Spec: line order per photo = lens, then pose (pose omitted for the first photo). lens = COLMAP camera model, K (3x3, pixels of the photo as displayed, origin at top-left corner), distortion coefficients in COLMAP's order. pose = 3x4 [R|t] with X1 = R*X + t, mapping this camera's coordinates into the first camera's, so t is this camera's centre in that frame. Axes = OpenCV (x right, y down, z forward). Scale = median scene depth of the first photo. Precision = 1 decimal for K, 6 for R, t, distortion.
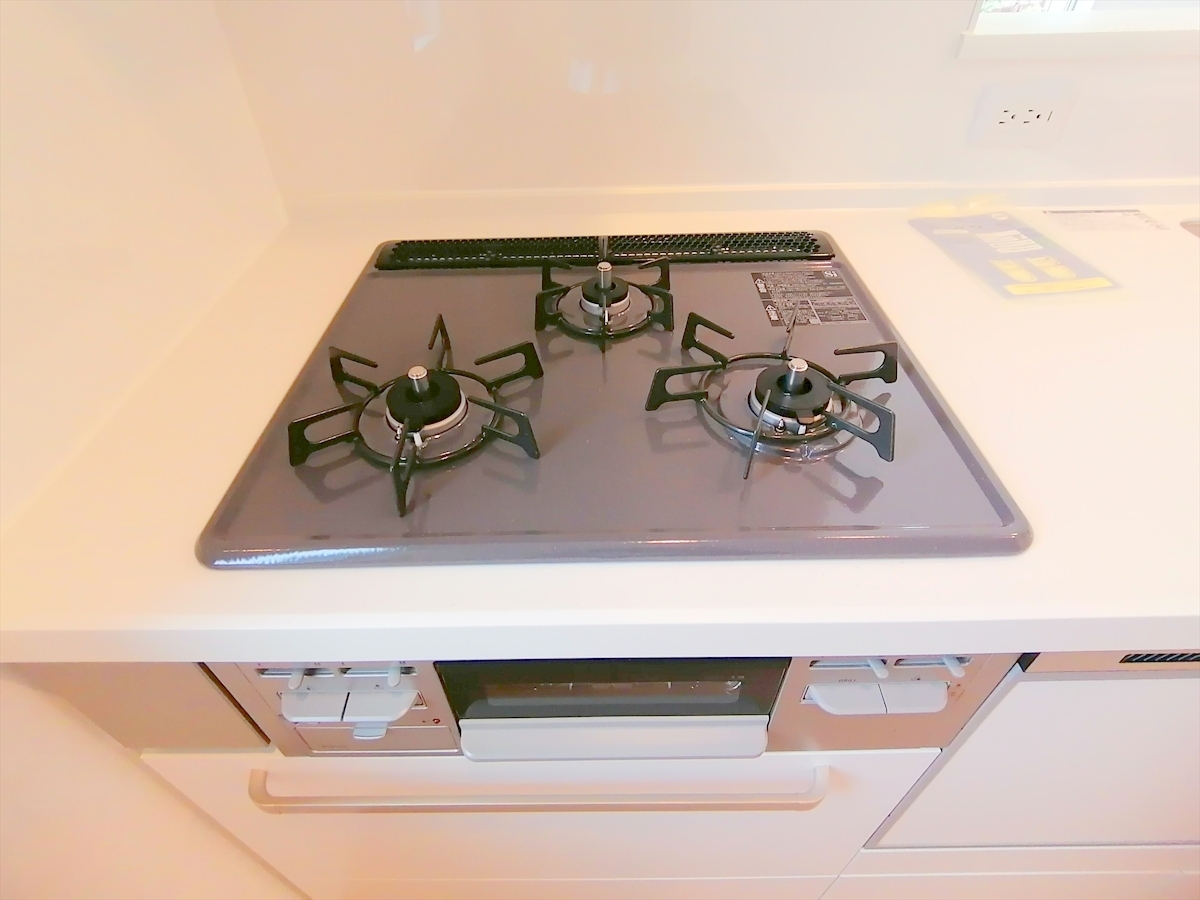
lens RADIAL K [[592.0, 0, 607.3], [0, 592.0, 445.5], [0, 0, 1]] dist [-0.004033, -0.003431]
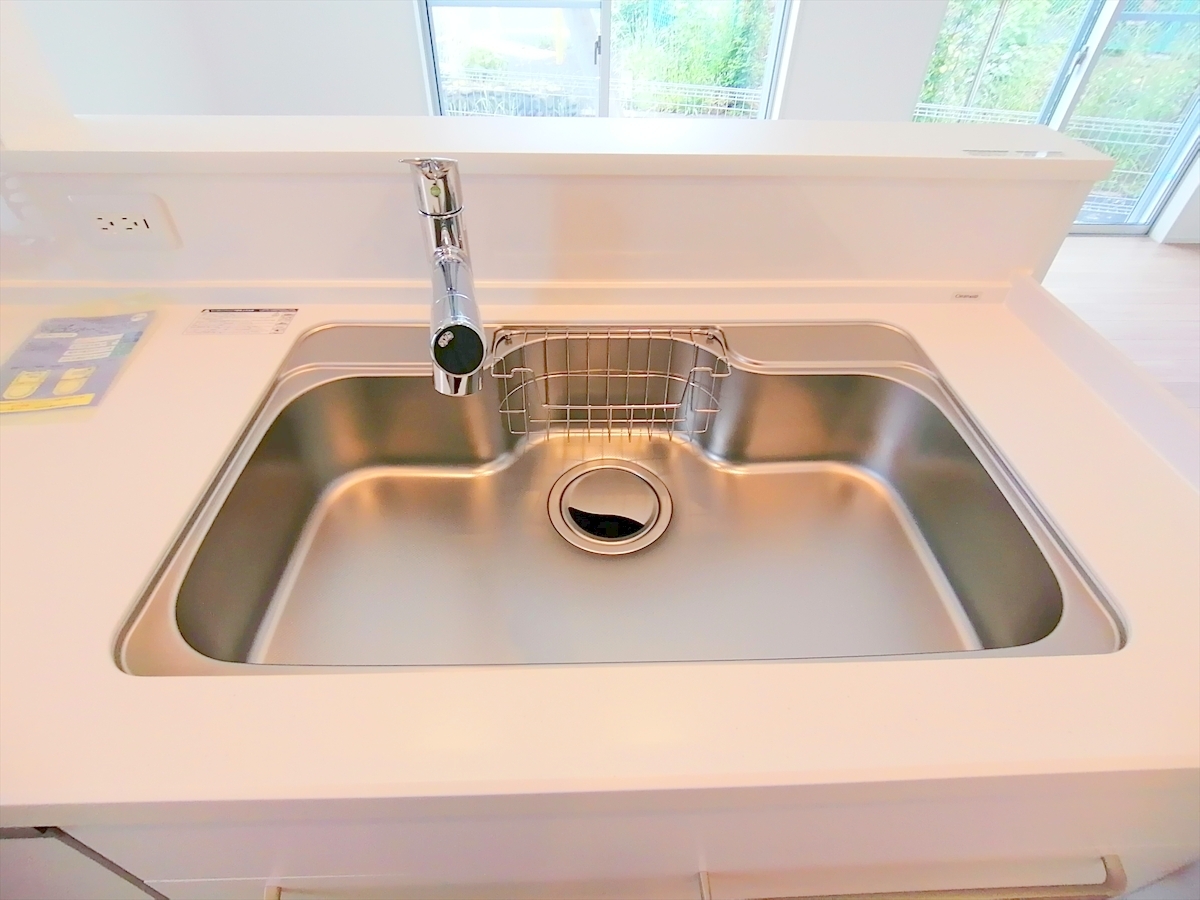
lens RADIAL K [[592.0, 0, 600.7], [0, 592.0, 455.6], [0, 0, 1]] dist [-0.004033, -0.003431]
pose [[0.999164, 0.014377, 0.038277, 1.464883], [-0.015336, 0.999573, 0.024865, -0.187243], [-0.037903, -0.025432, 0.998958, -0.065433]]
